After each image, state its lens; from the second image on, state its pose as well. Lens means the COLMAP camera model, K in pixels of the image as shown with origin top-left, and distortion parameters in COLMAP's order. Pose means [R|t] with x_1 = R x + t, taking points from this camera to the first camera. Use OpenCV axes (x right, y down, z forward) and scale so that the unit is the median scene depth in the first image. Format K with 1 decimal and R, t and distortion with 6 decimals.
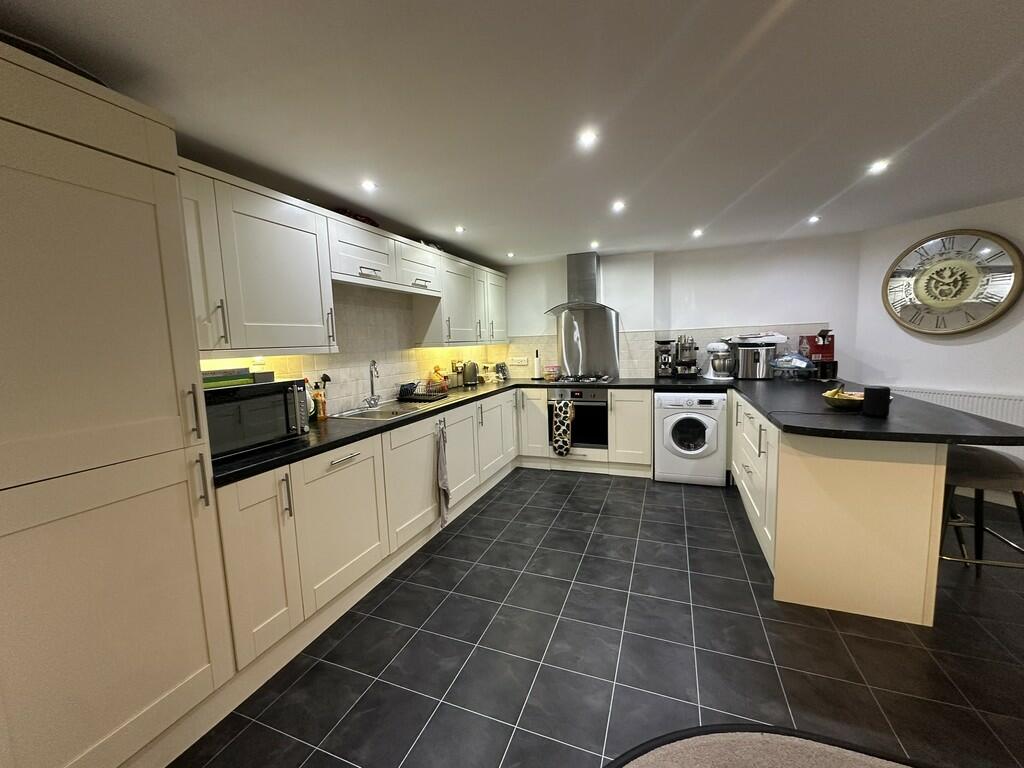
lens RADIAL K [[403.9, 0, 513.4], [0, 403.9, 384.3], [0, 0, 1]] dist [-0.000844, -0.000030]
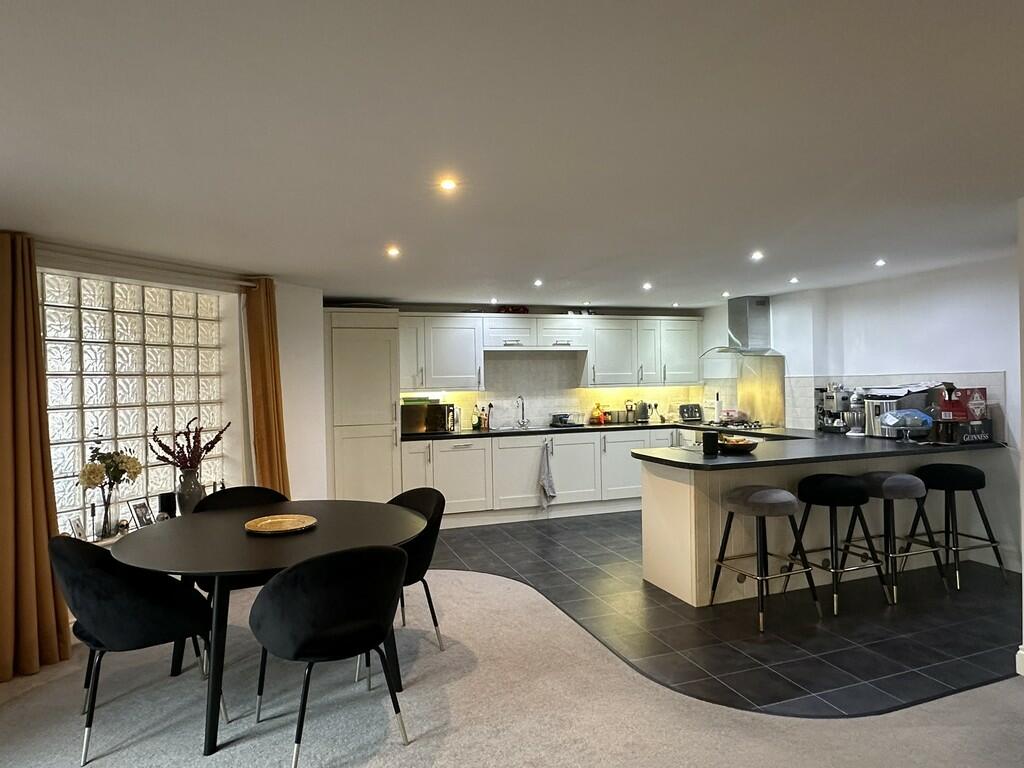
lens RADIAL K [[623.2, 0, 511.8], [0, 623.2, 385.0], [0, 0, 1]] dist [0.003694, 0.000439]
pose [[0.658201, 0.028396, -0.752307, 1.166605], [-0.084637, 0.995744, -0.036465, -0.009795], [0.748070, 0.087675, 0.657803, -0.491456]]
